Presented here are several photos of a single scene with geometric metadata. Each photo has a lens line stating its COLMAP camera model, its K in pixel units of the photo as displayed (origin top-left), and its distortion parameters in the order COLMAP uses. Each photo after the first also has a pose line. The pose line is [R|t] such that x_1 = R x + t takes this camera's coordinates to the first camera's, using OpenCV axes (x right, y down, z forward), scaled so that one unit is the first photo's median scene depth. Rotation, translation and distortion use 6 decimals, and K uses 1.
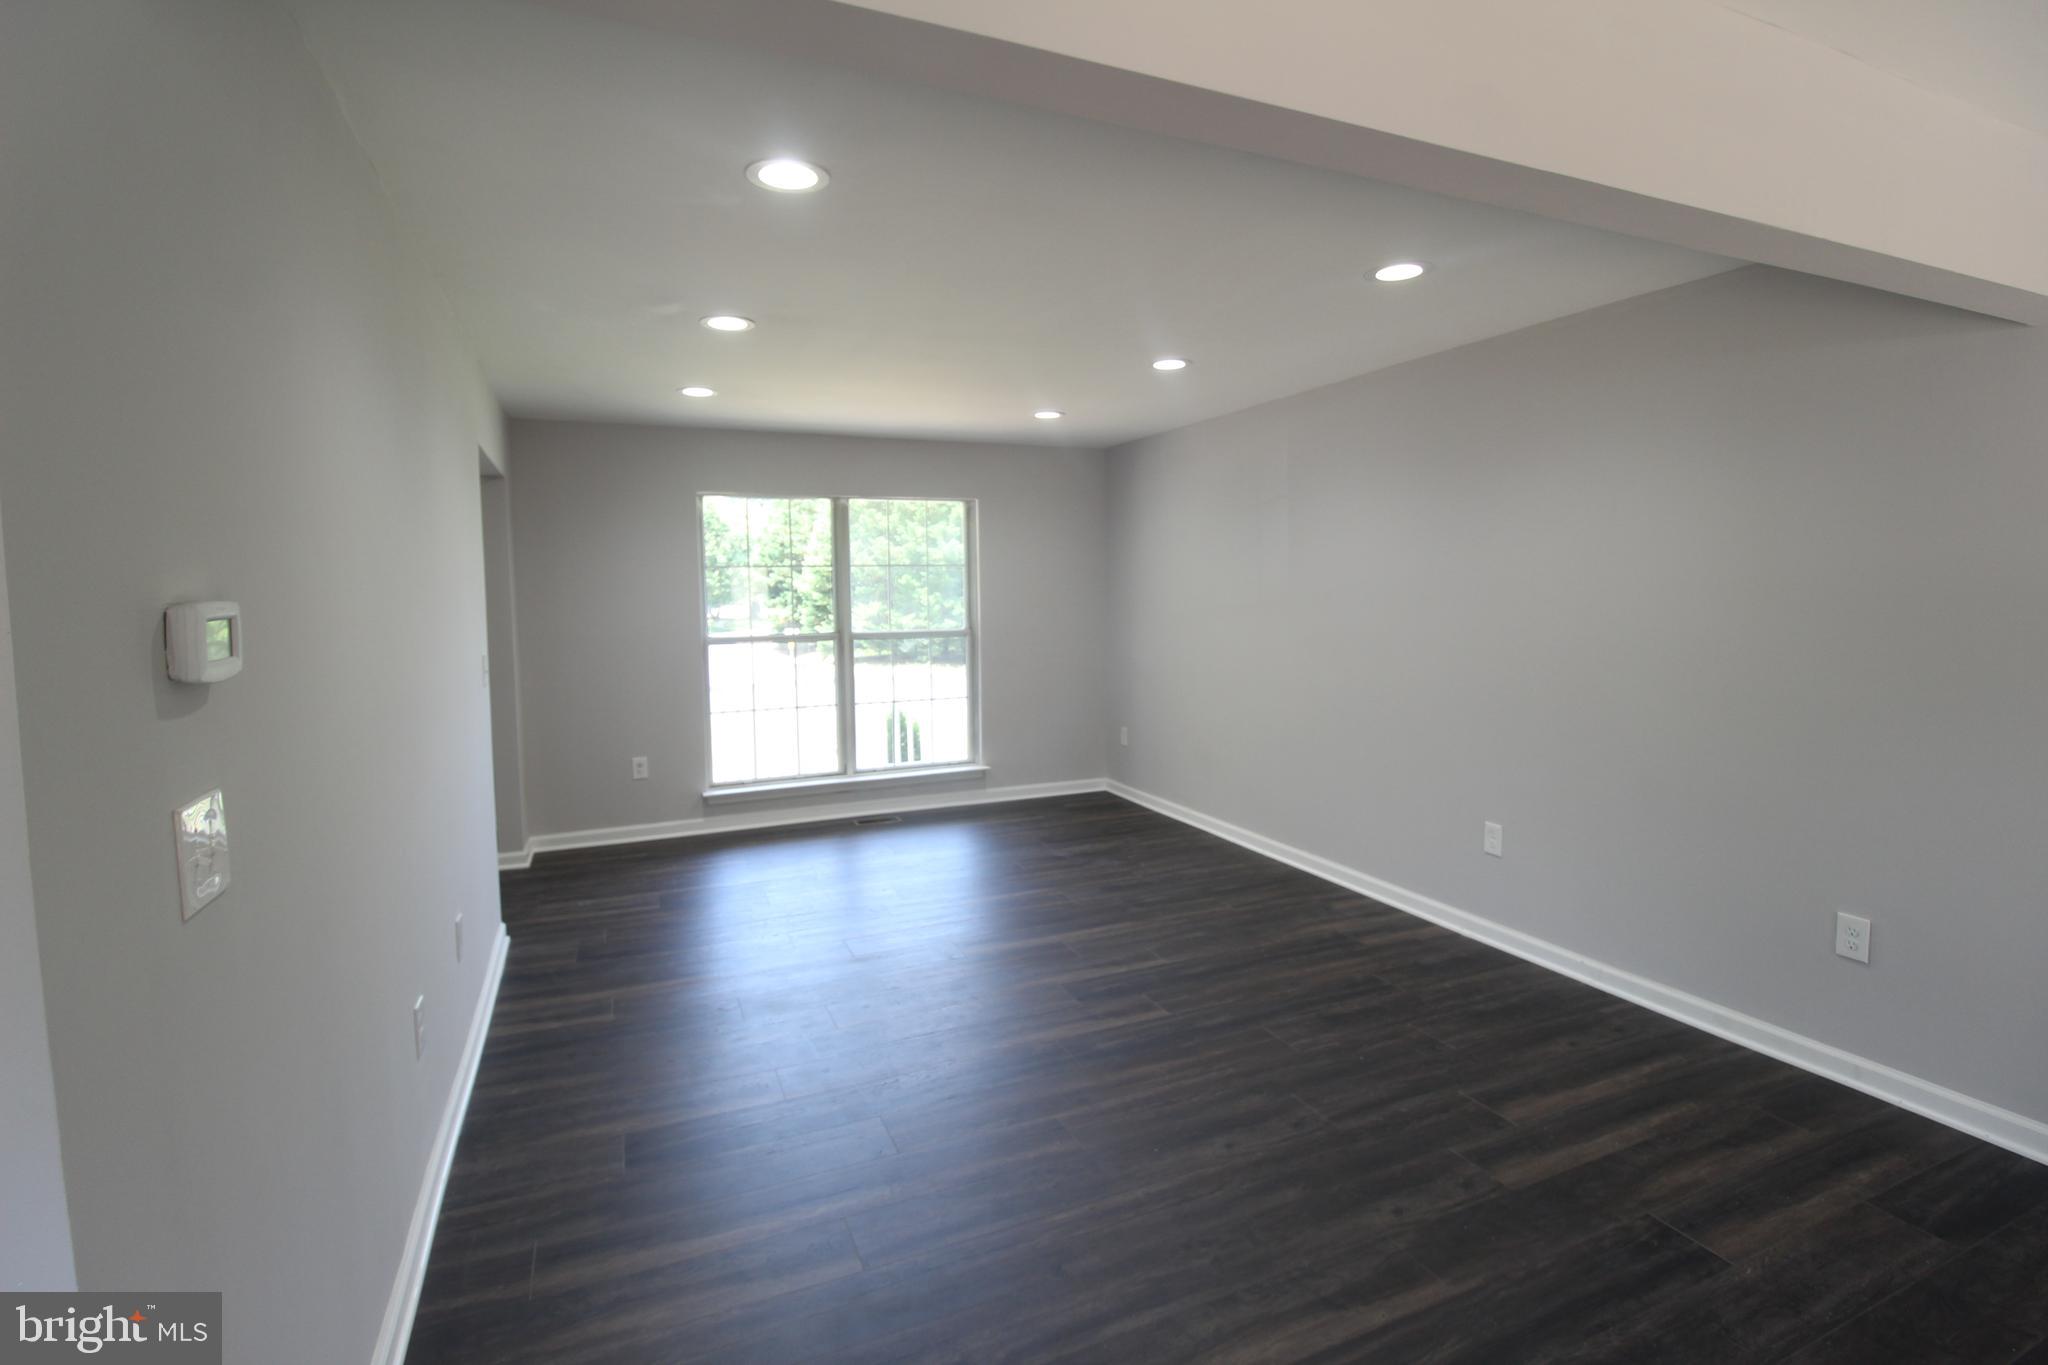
lens RADIAL K [[945.1, 0, 1007.6], [0, 945.1, 634.9], [0, 0, 1]] dist [-0.003906, -0.010136]
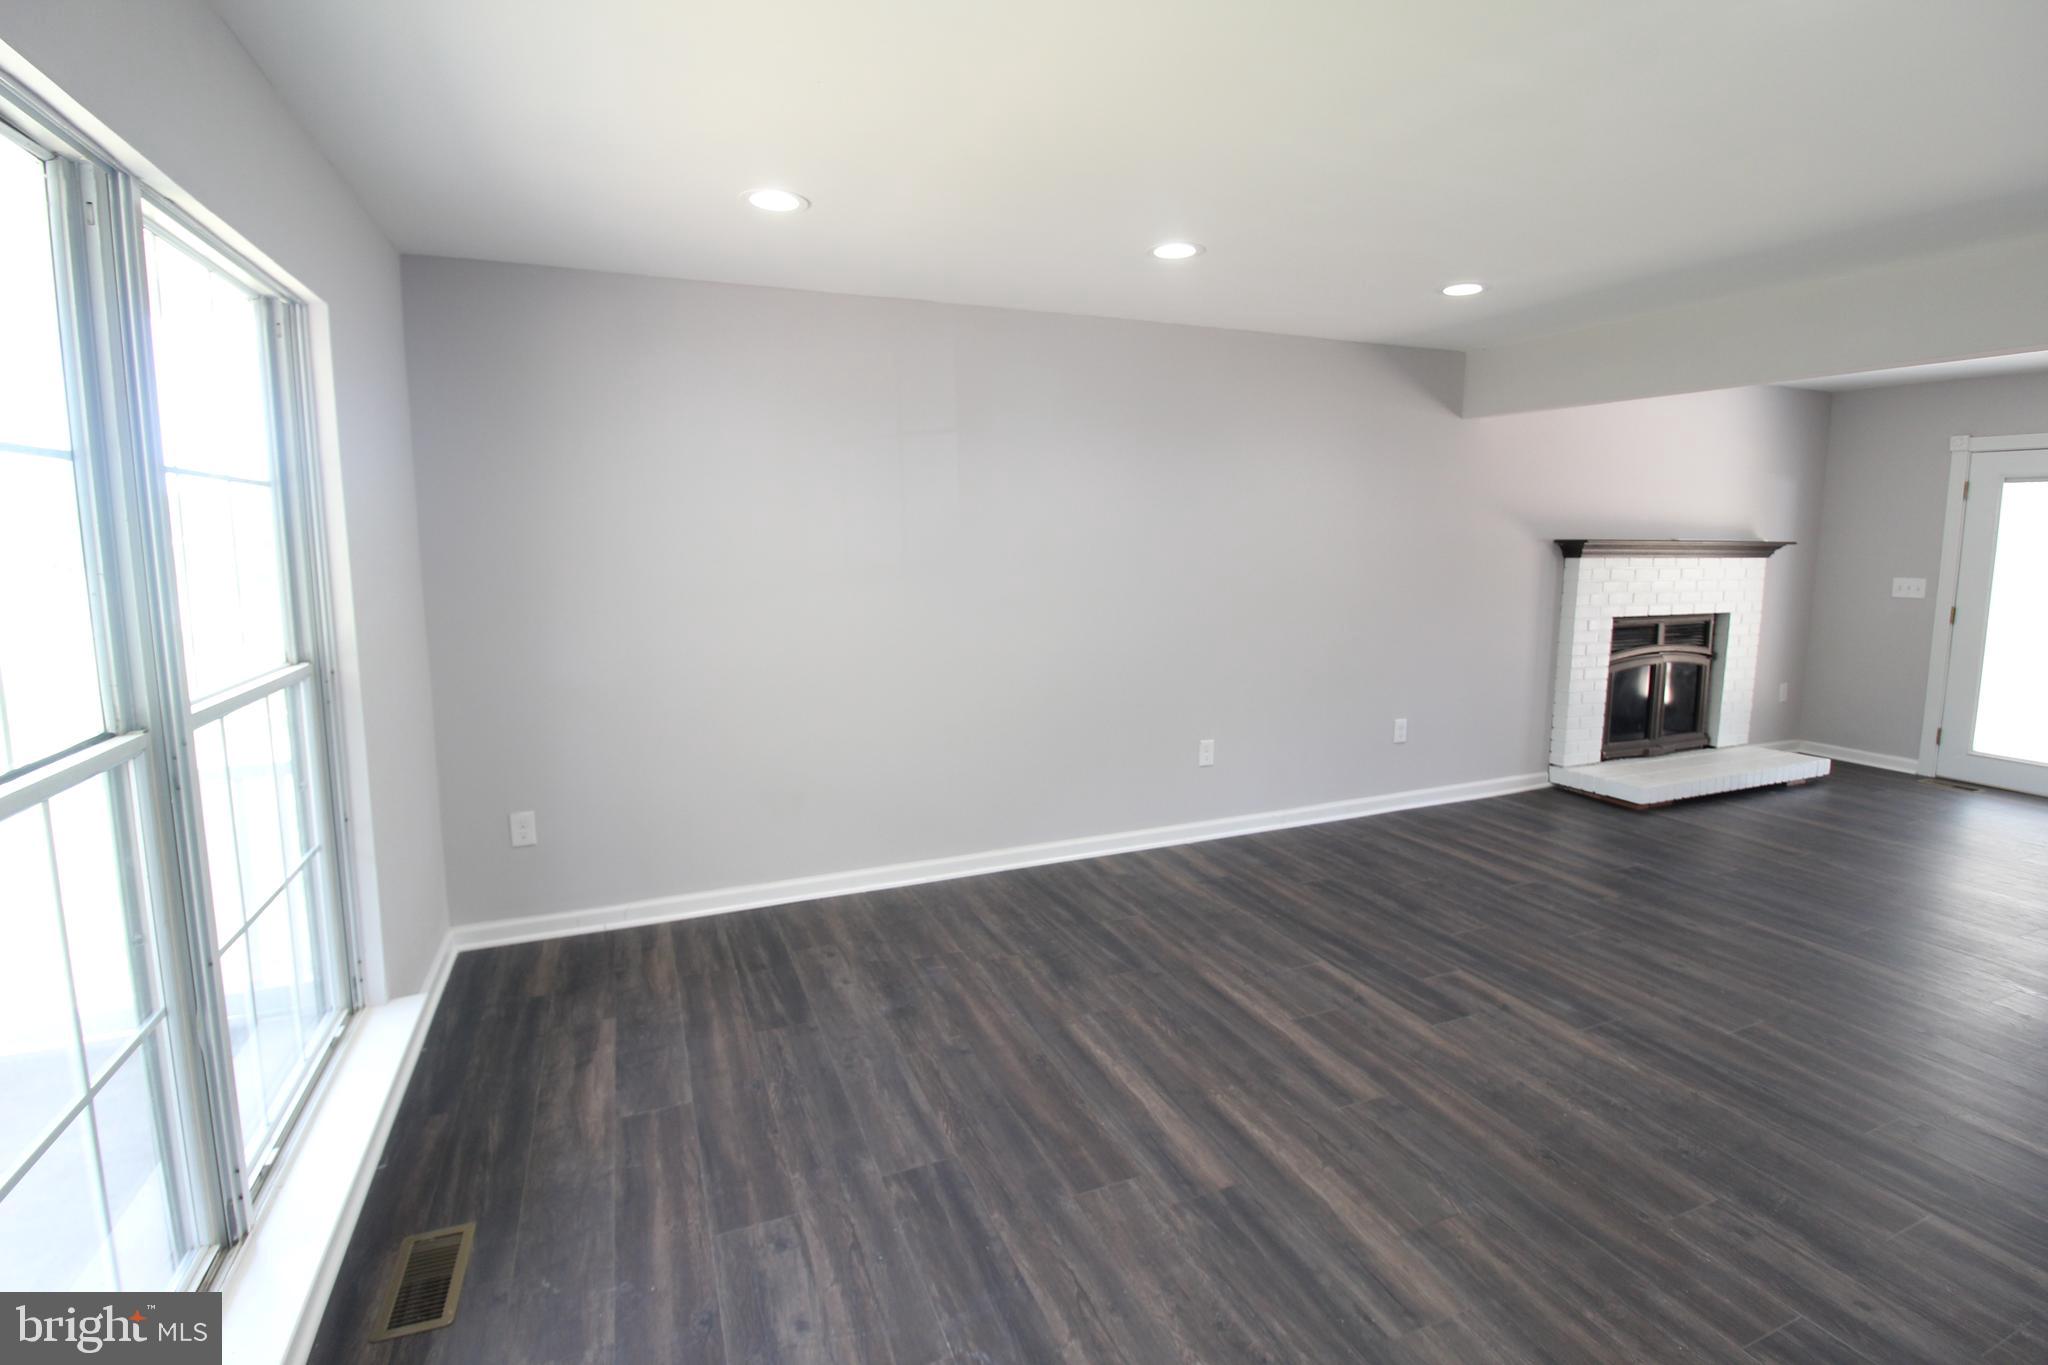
lens RADIAL K [[945.1, 0, 997.6], [0, 945.1, 644.3], [0, 0, 1]] dist [-0.003906, -0.010136]
pose [[0.007736, -0.101444, 0.994811, -0.673351], [0.054754, 0.993391, 0.100874, -0.058190], [-0.998470, 0.053689, 0.013240, 1.242822]]
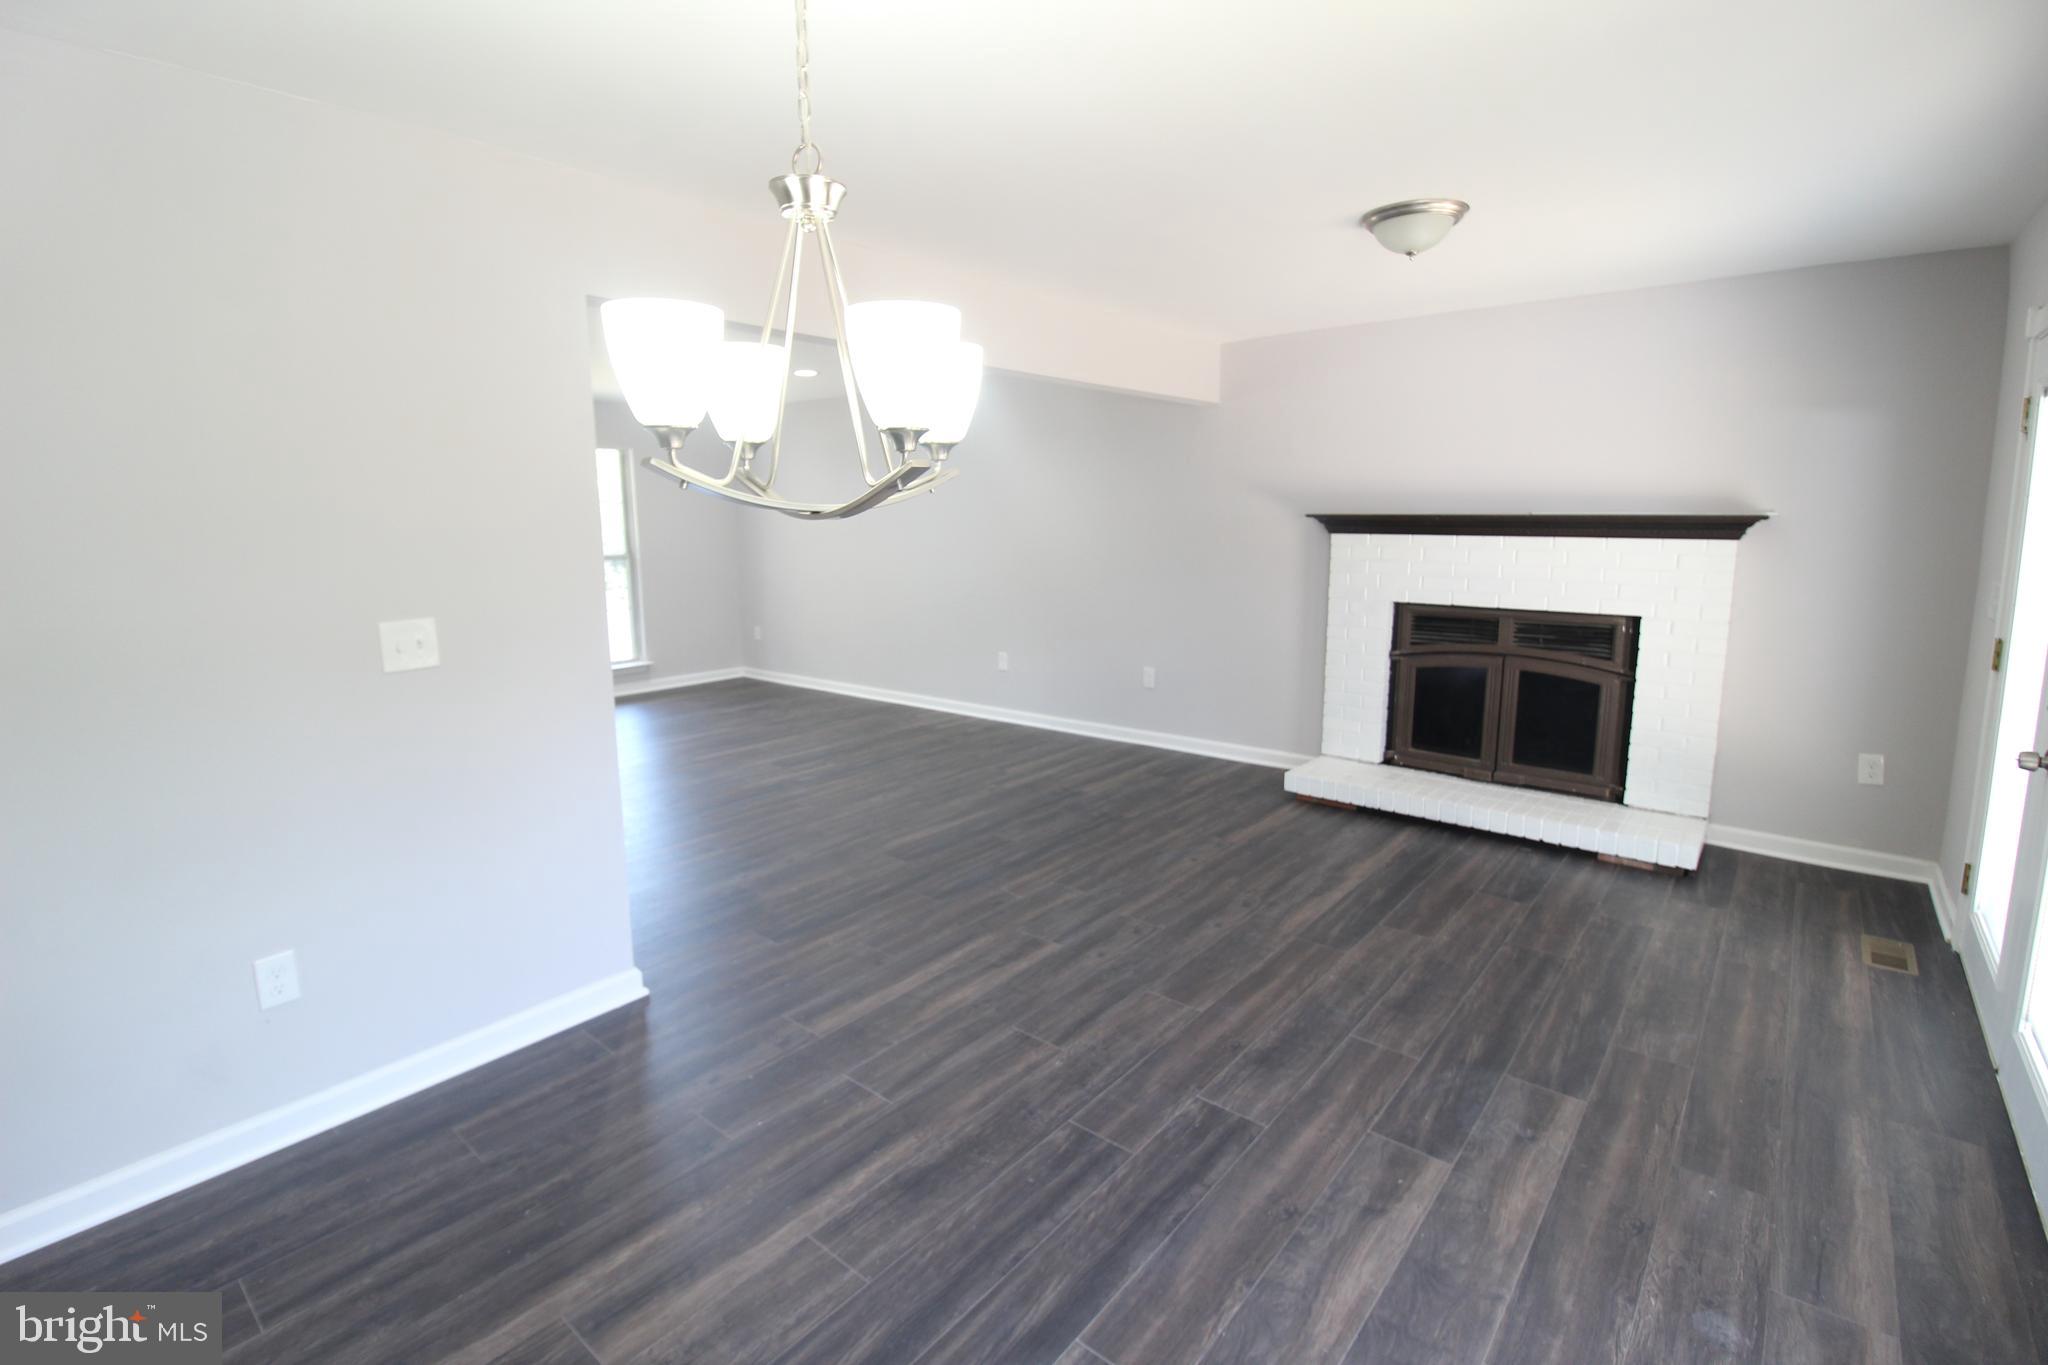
lens RADIAL K [[945.1, 0, 1015.2], [0, 945.1, 647.6], [0, 0, 1]] dist [-0.003906, -0.010136]
pose [[0.890068, -0.060033, 0.451857, -0.265428], [0.023147, 0.995963, 0.086728, 0.036621], [-0.455240, -0.066735, 0.887864, -0.583296]]
